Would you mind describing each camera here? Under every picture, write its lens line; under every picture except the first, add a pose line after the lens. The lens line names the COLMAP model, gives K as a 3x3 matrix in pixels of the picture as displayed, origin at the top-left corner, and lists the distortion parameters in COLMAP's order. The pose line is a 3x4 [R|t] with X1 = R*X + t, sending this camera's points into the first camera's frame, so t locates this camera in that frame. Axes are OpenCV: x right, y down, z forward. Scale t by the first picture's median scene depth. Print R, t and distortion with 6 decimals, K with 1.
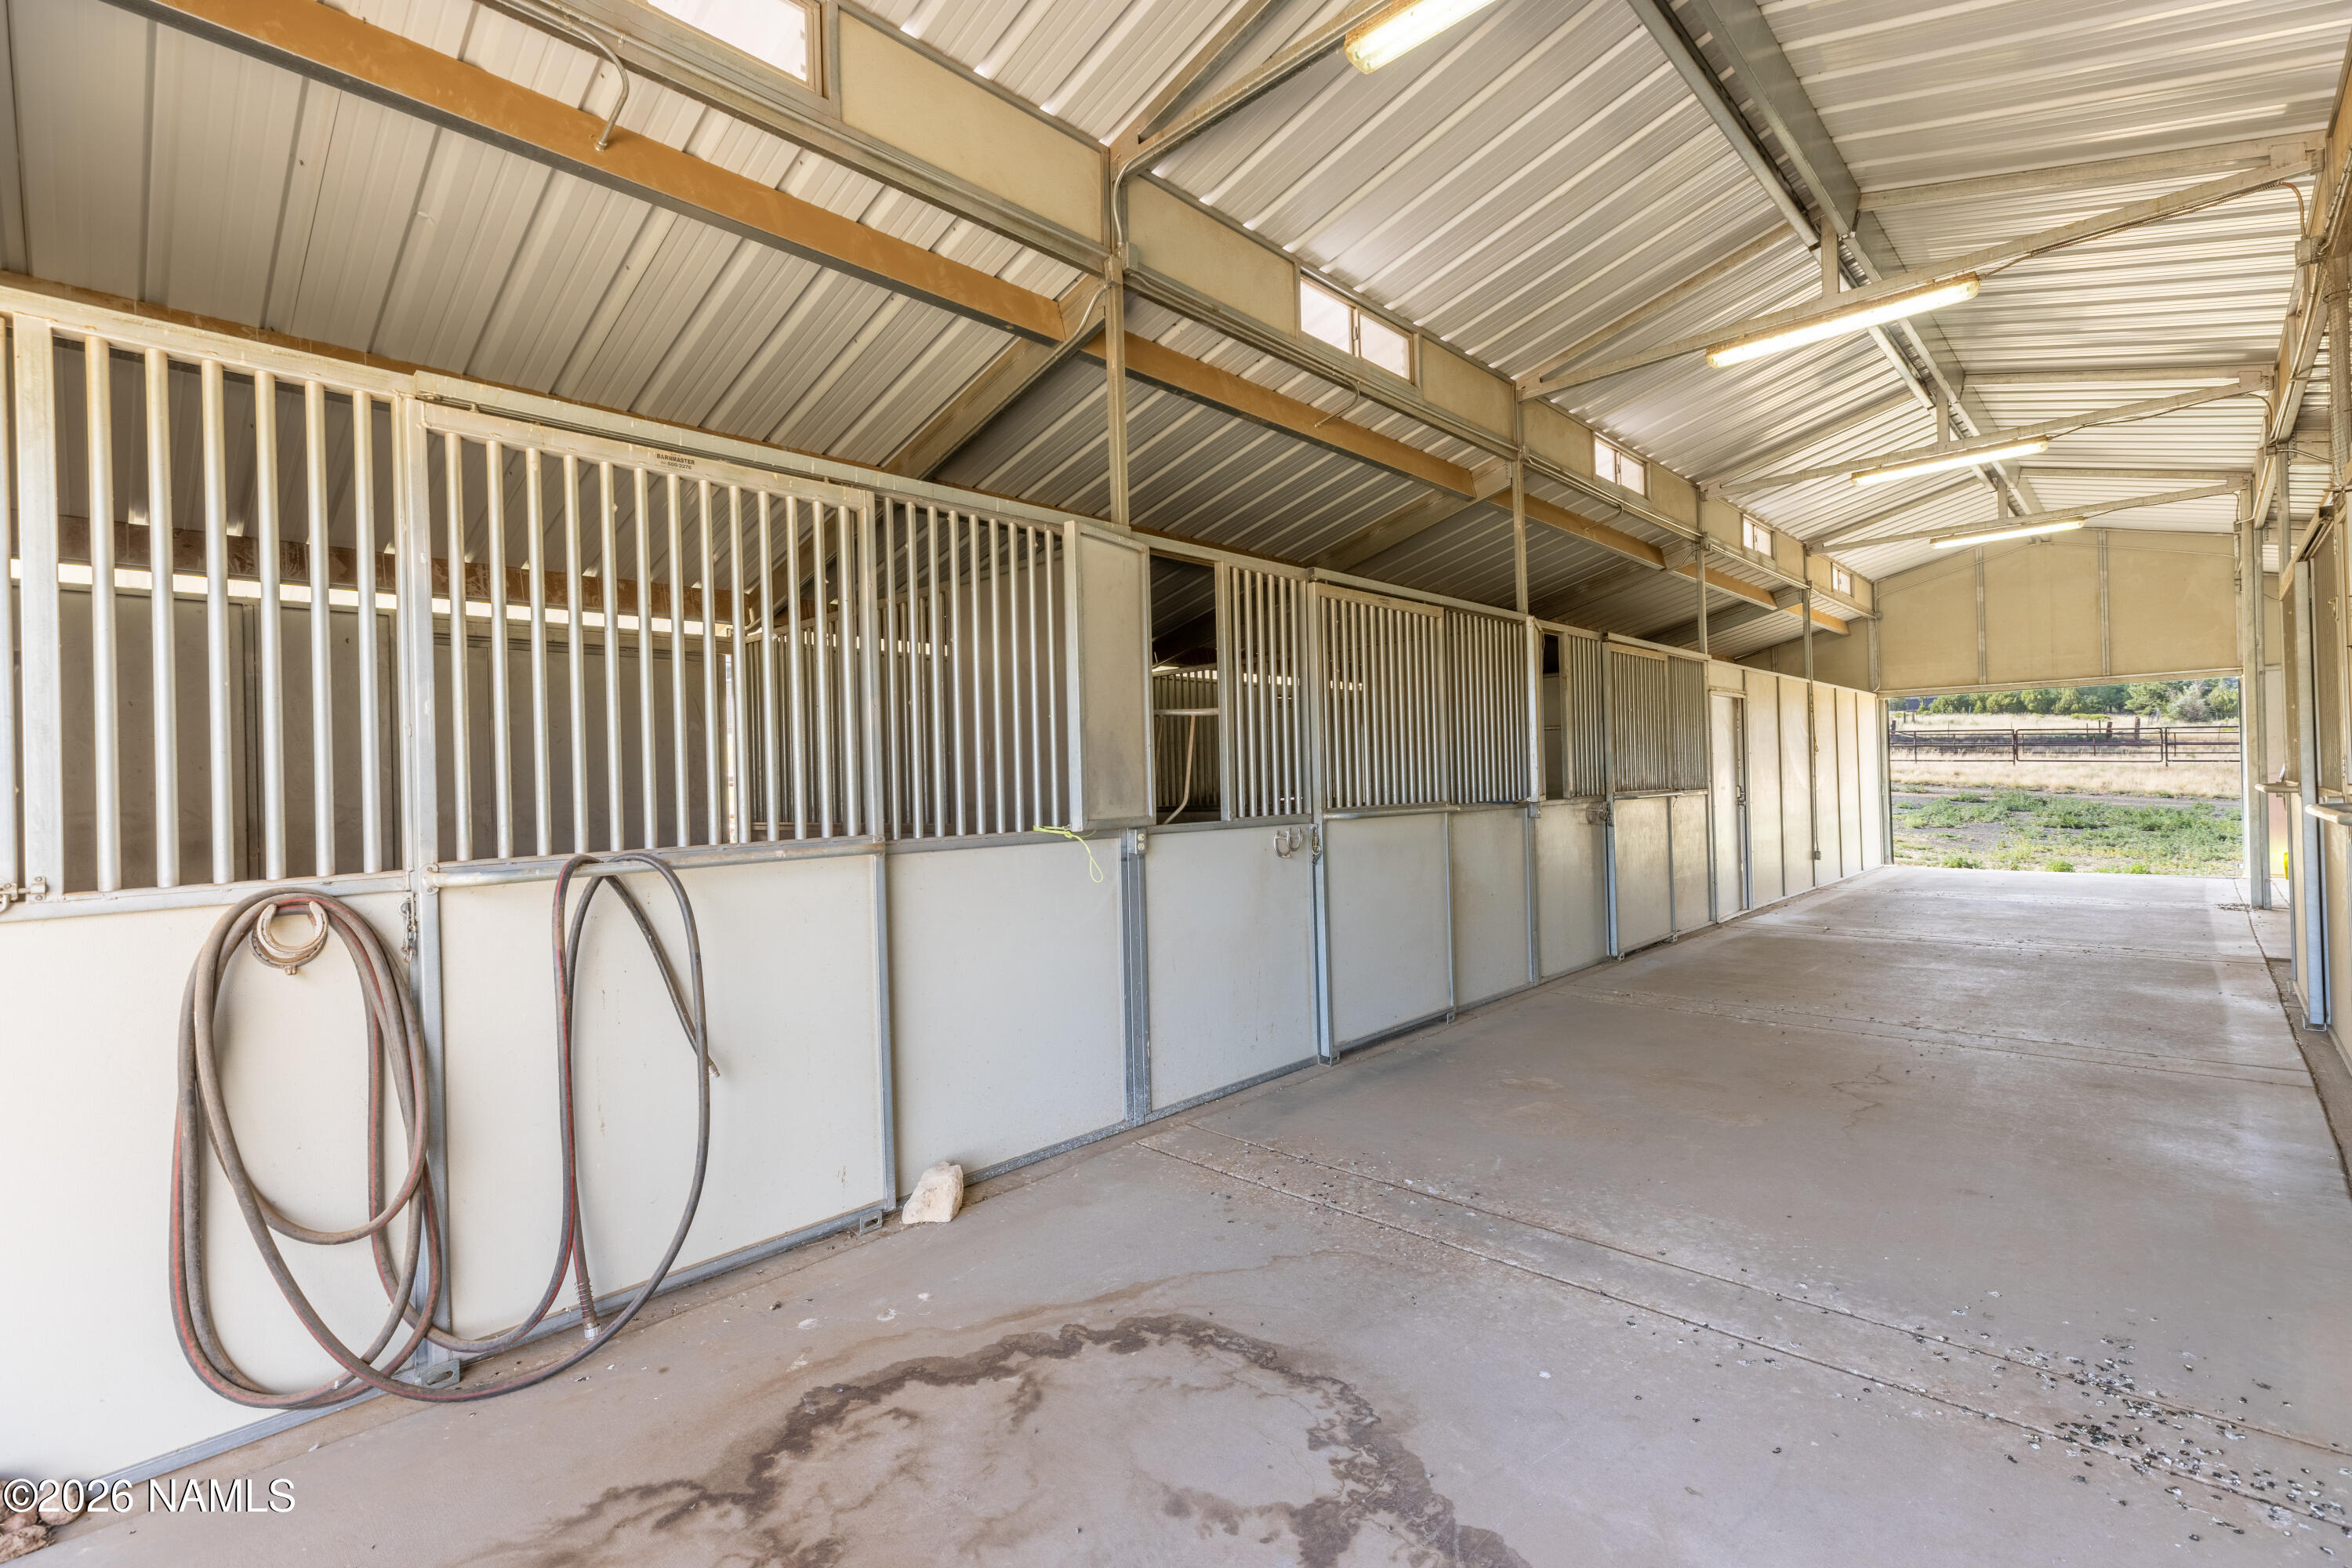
lens RADIAL K [[1061.3, 0, 1123.8], [0, 1061.3, 785.3], [0, 0, 1]] dist [-0.001611, -0.000198]
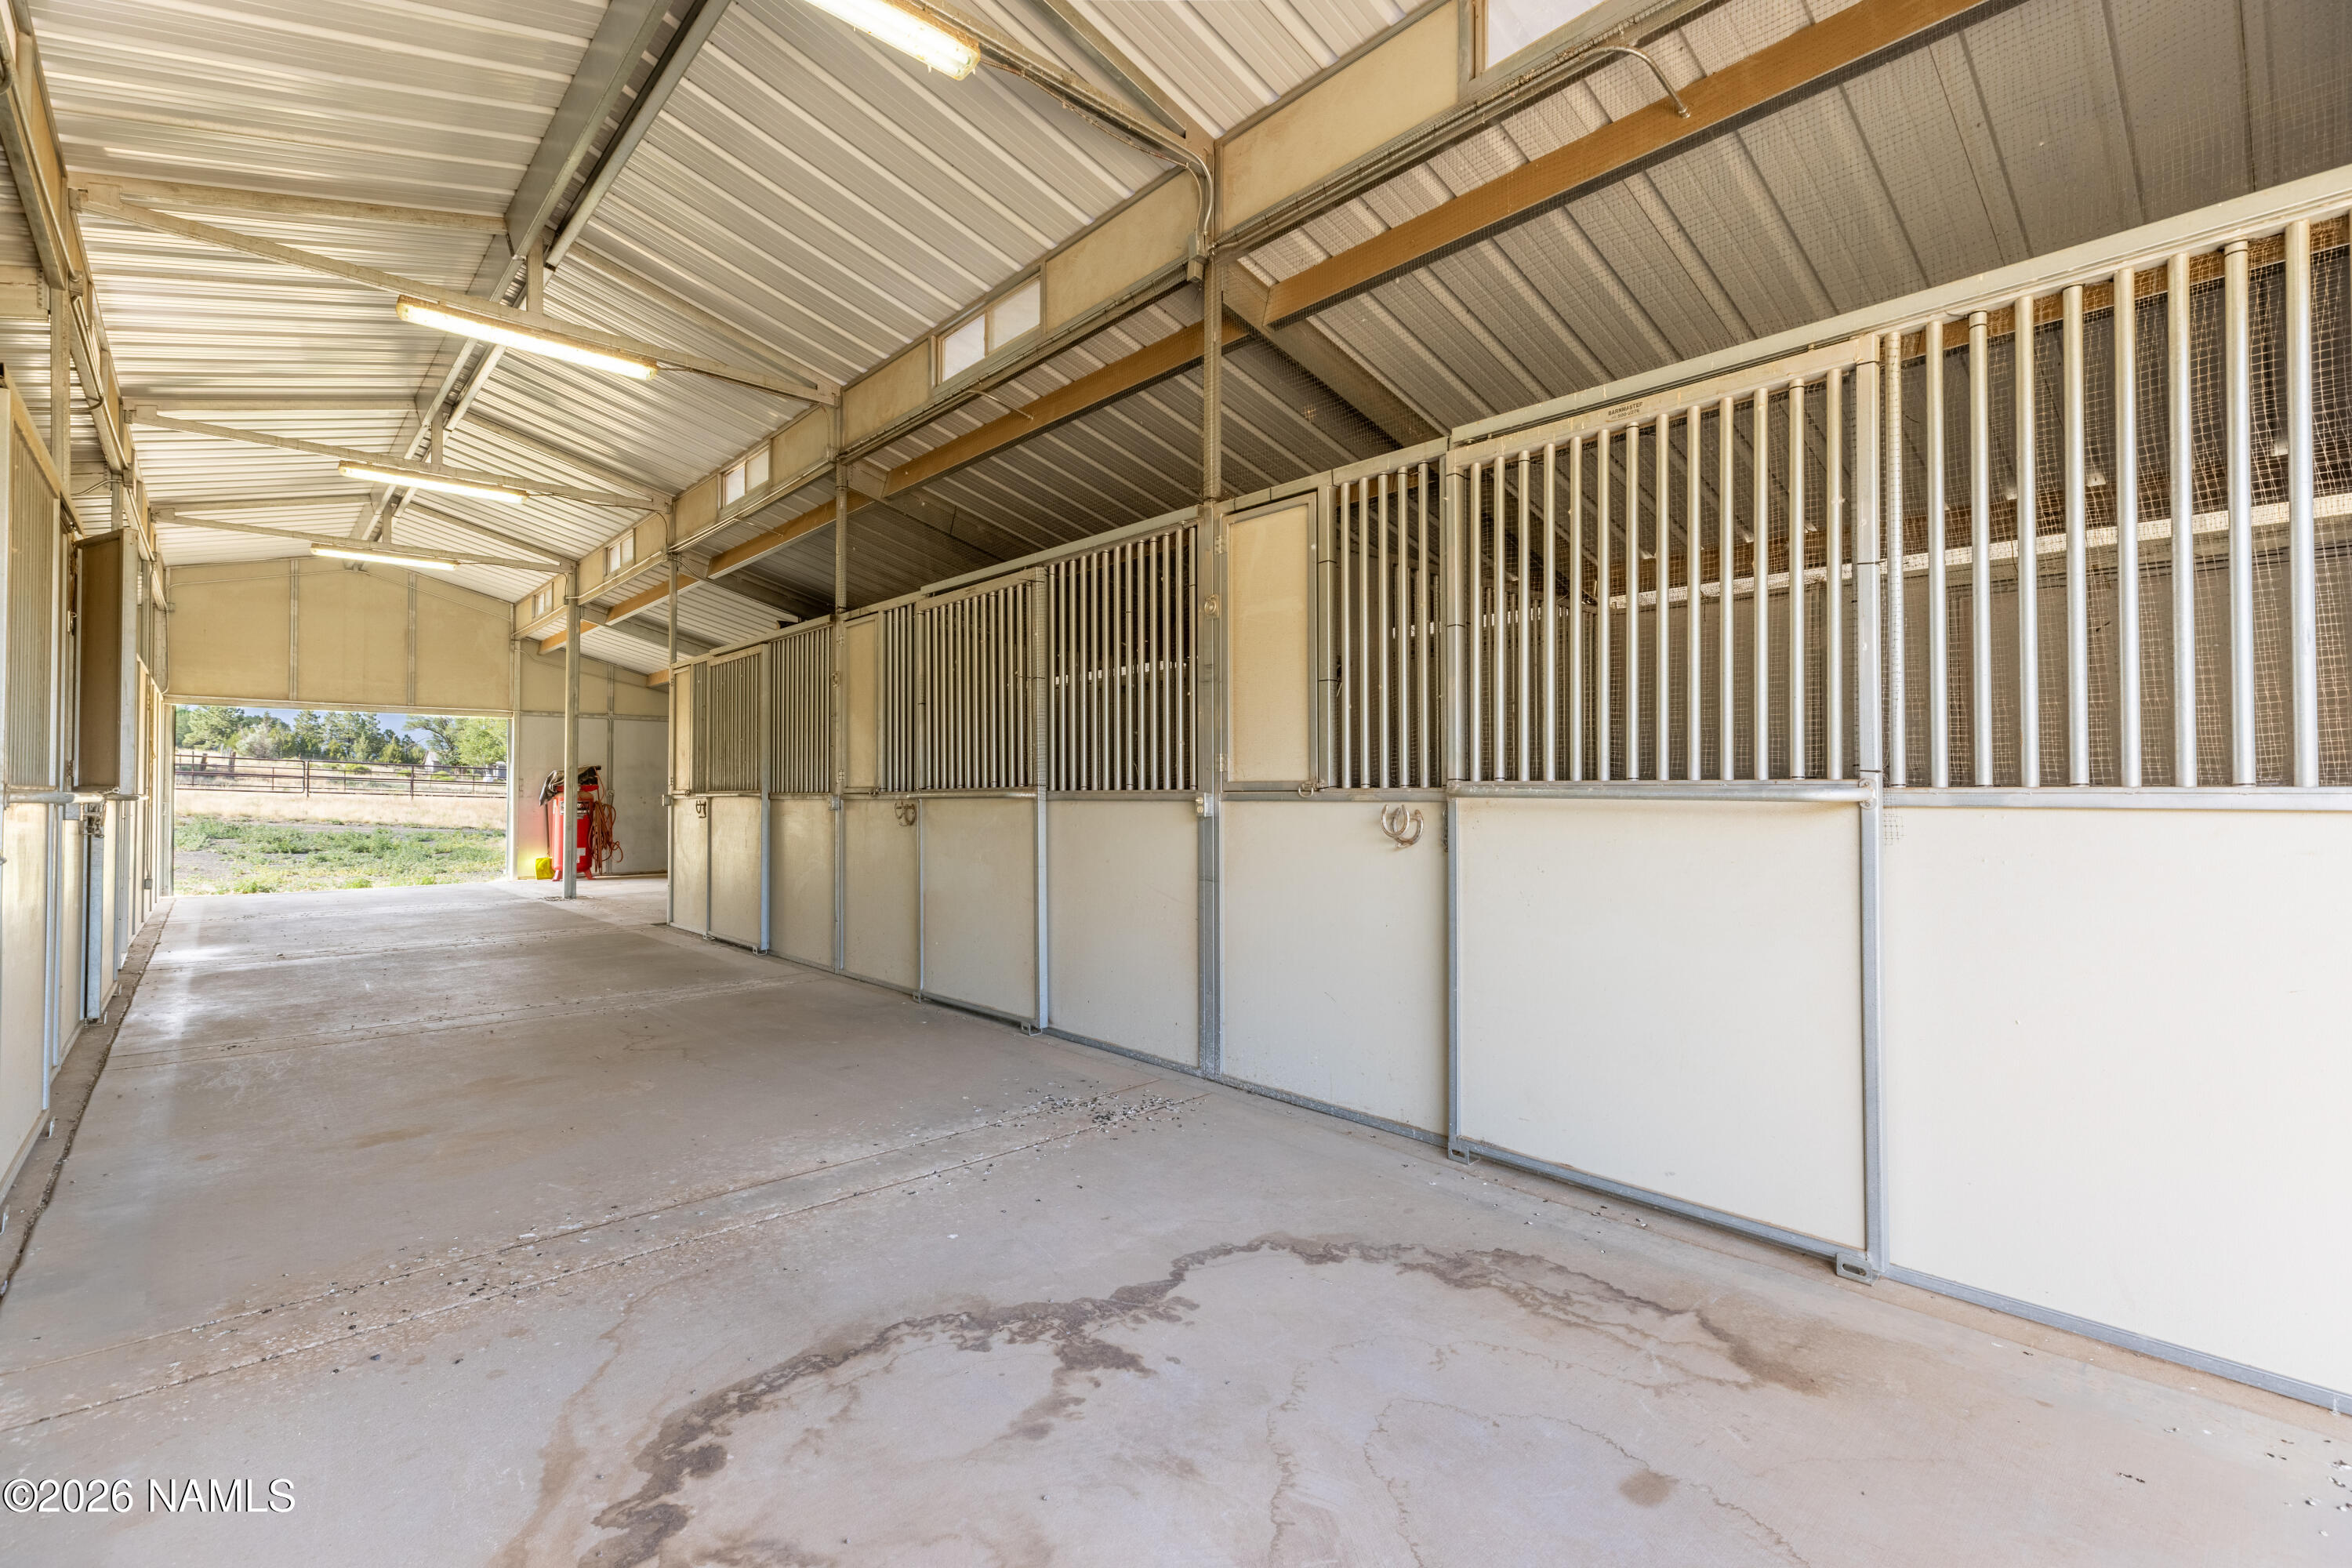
lens RADIAL K [[1061.3, 0, 1123.8], [0, 1061.3, 785.3], [0, 0, 1]] dist [-0.001611, -0.000198]
pose [[-0.070499, 0.026977, -0.997147, 0.566294], [0.015852, 0.999538, 0.025921, -0.011347], [0.997386, -0.013980, -0.070894, 0.556021]]
